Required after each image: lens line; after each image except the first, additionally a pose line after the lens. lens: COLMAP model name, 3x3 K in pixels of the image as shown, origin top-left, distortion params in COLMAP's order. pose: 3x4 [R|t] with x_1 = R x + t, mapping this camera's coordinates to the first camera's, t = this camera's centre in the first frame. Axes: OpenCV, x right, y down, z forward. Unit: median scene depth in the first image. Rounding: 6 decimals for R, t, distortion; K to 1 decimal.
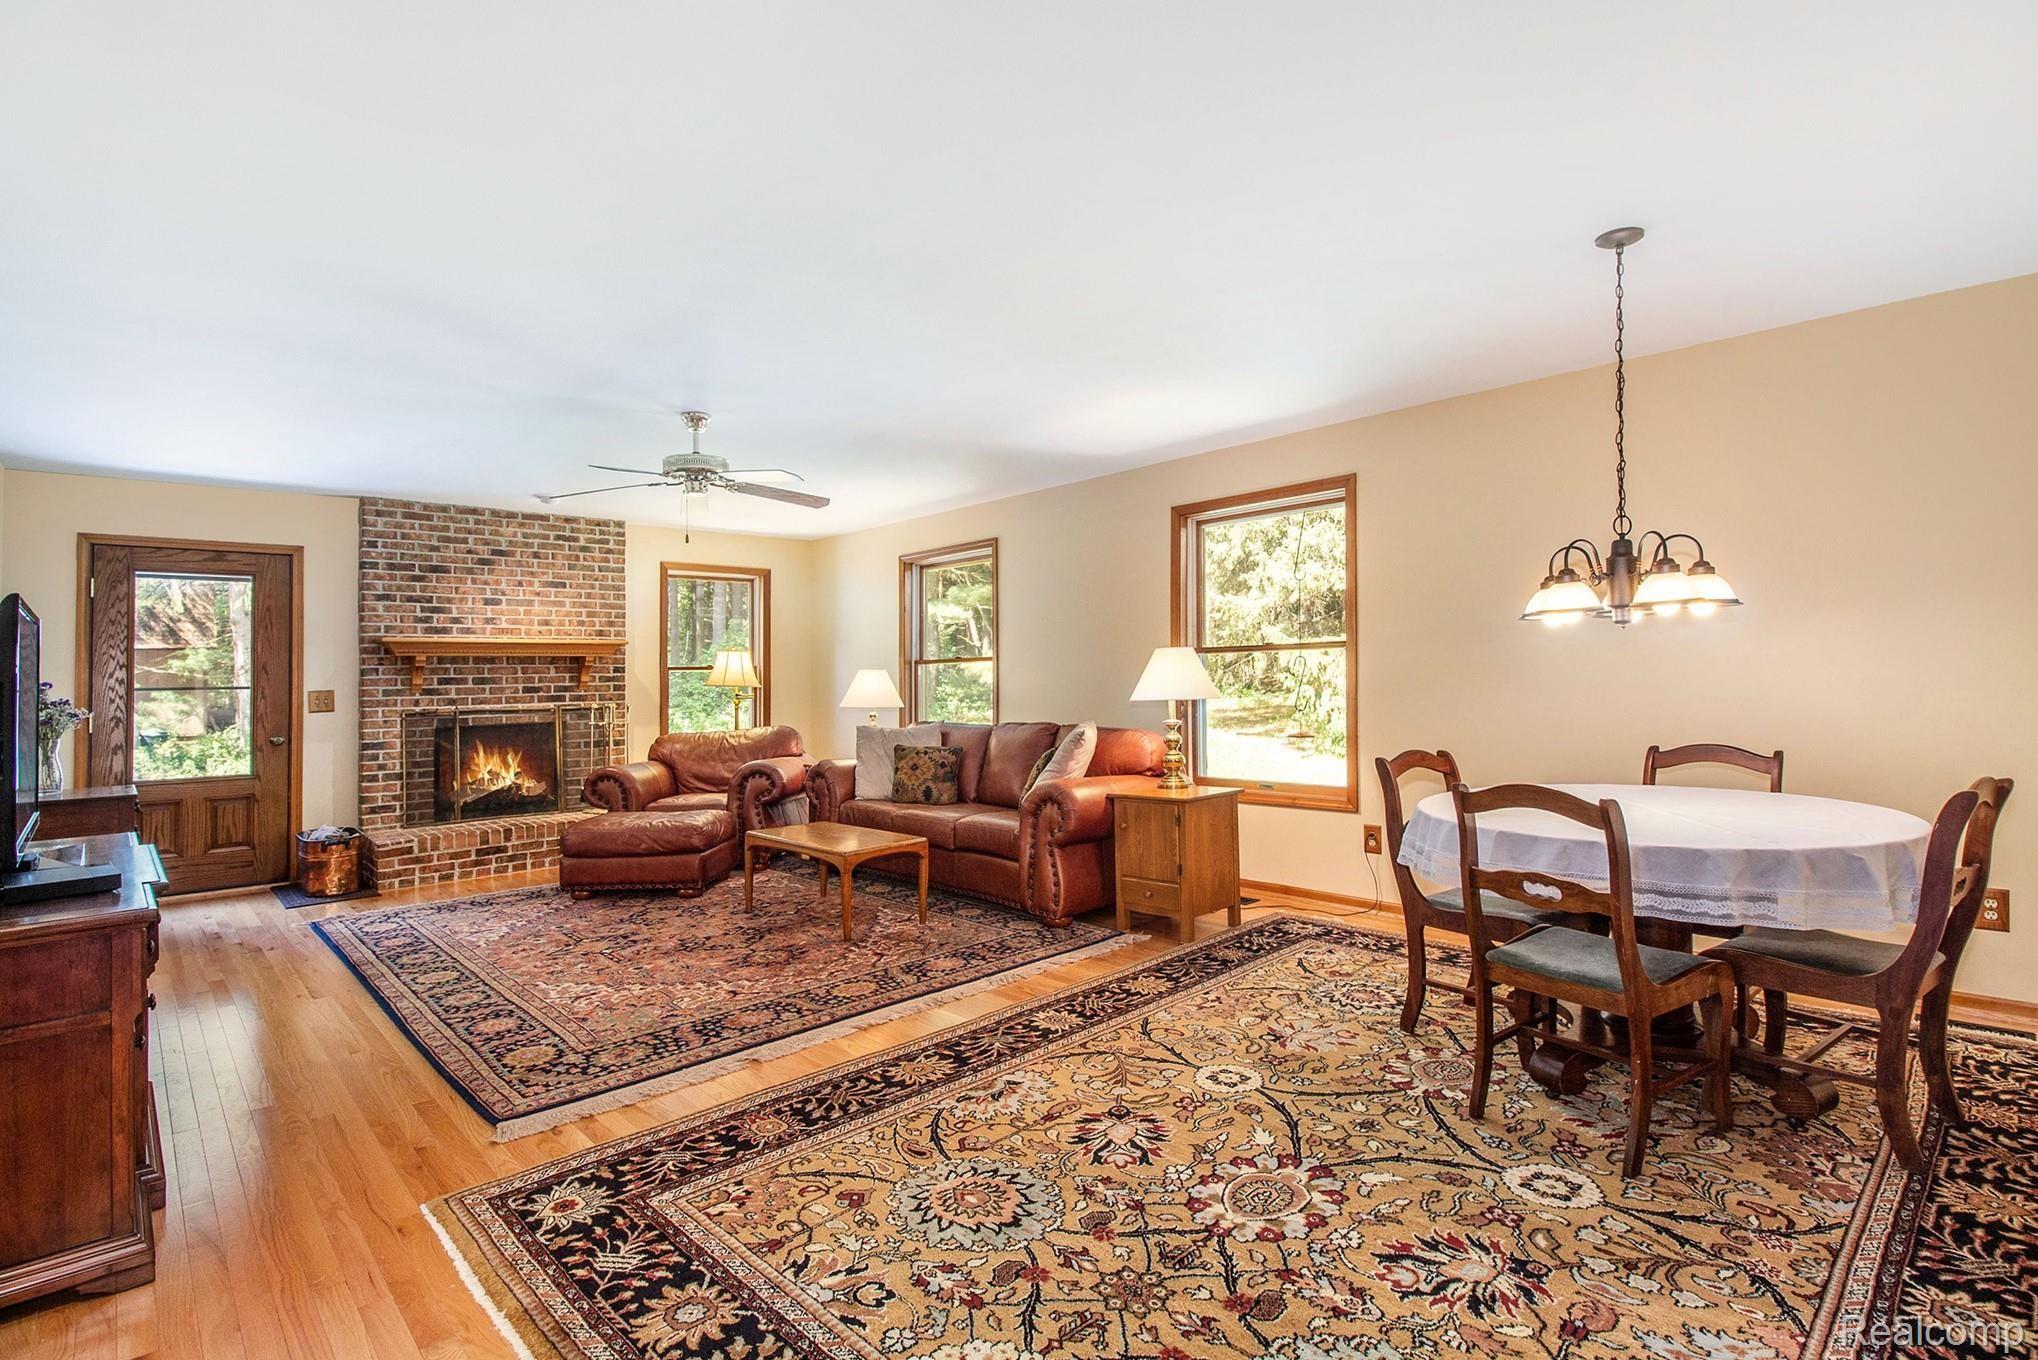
lens RADIAL K [[980.4, 0, 1024.6], [0, 980.4, 676.4], [0, 0, 1]] dist [-0.009064, 0.000158]
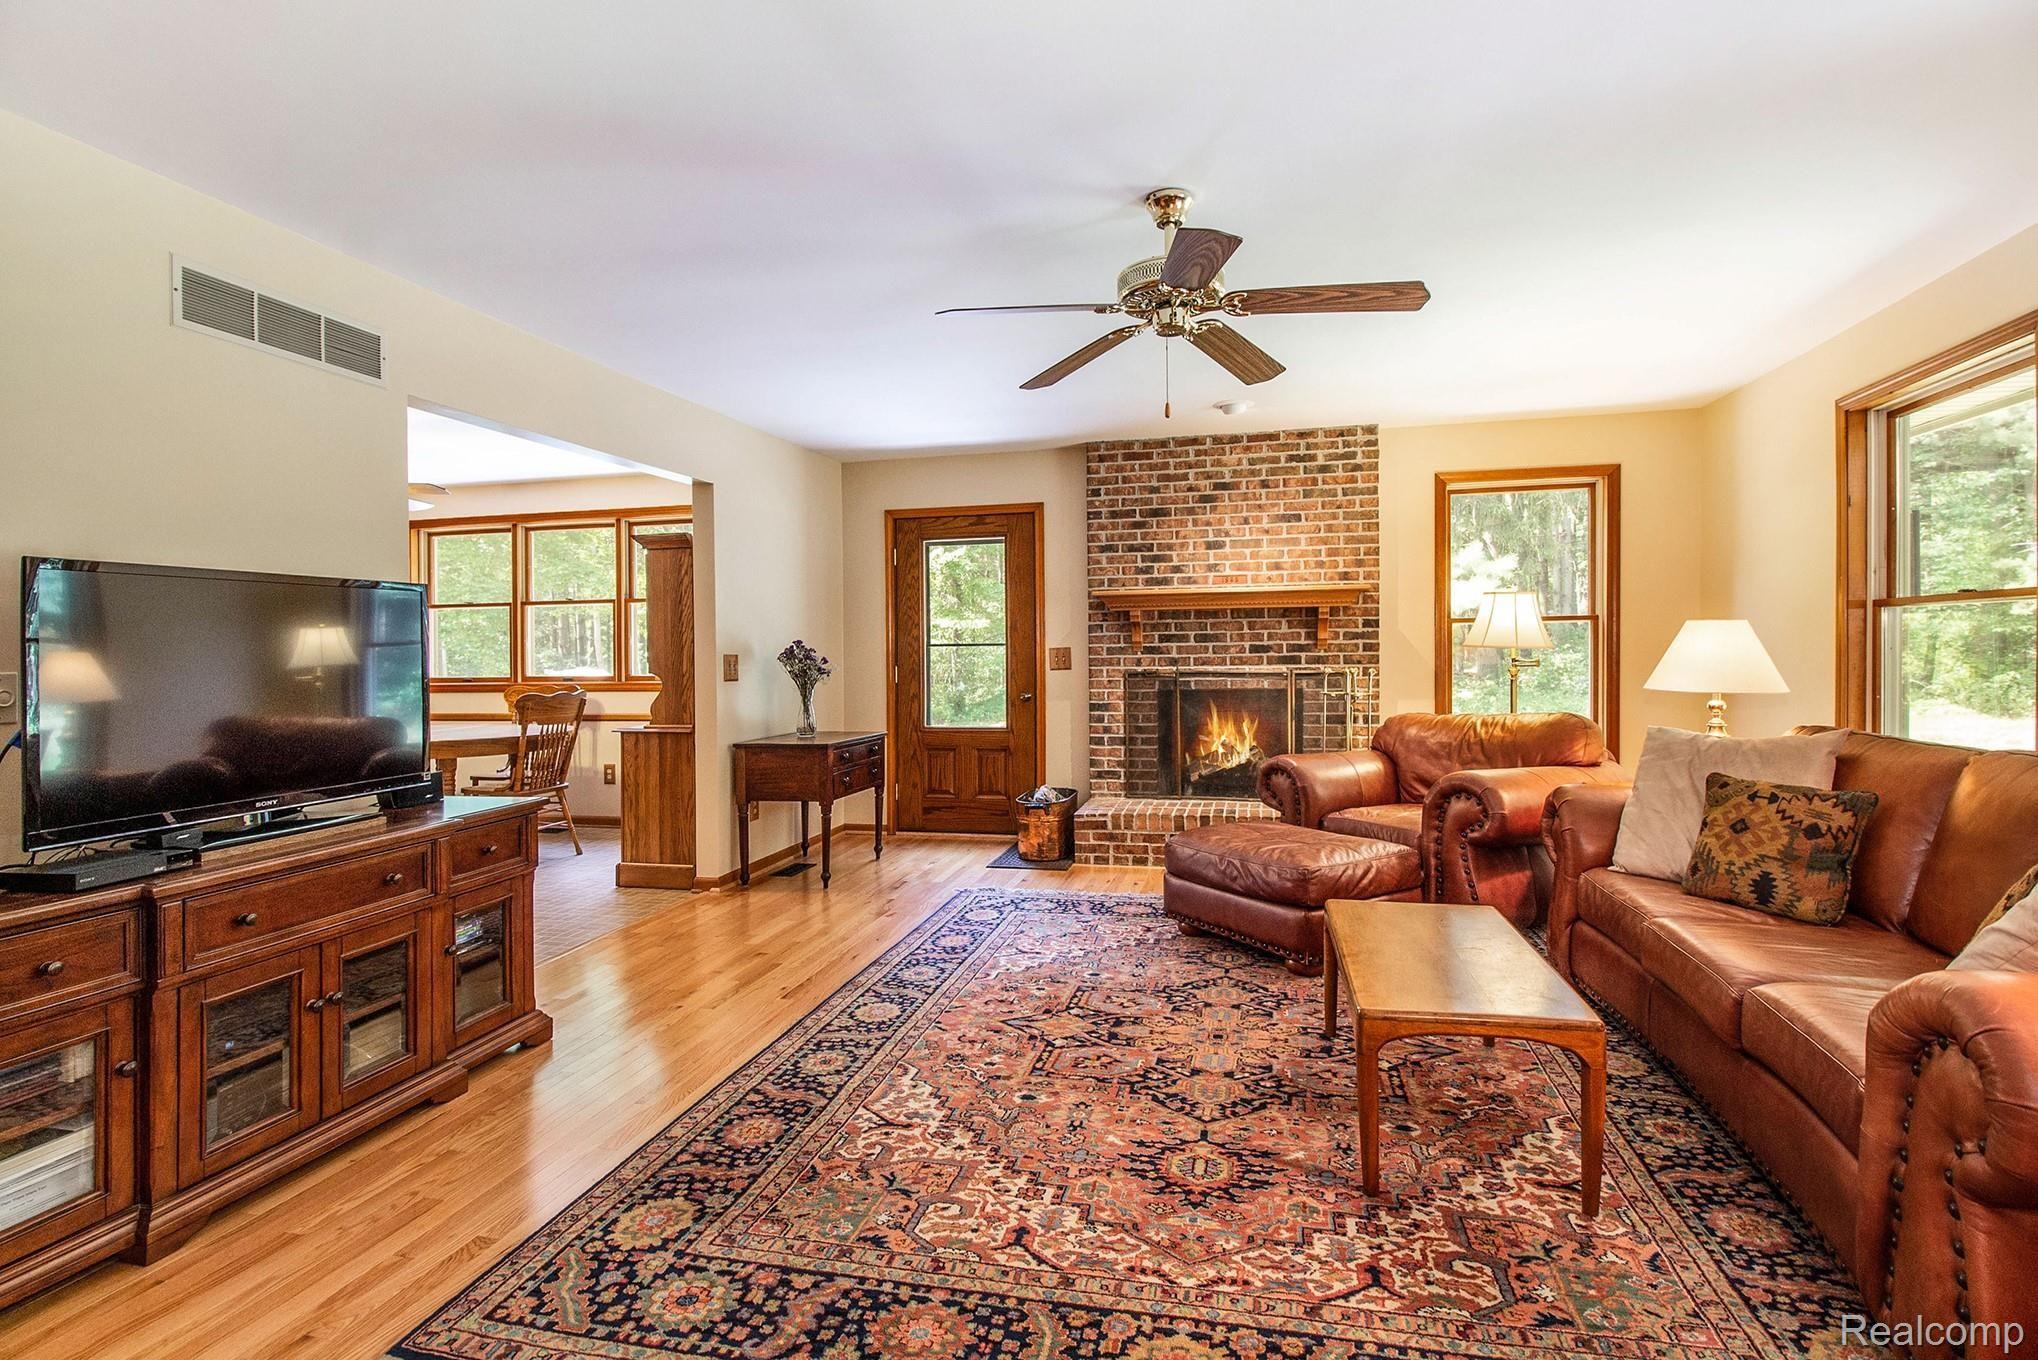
lens RADIAL K [[980.4, 0, 1021.0], [0, 980.4, 650.7], [0, 0, 1]] dist [-0.009064, 0.000158]
pose [[0.546039, 0.014720, -0.837630, 0.083023], [0.005275, 0.999765, 0.021008, -0.003335], [0.837743, -0.015890, 0.545834, 0.414412]]
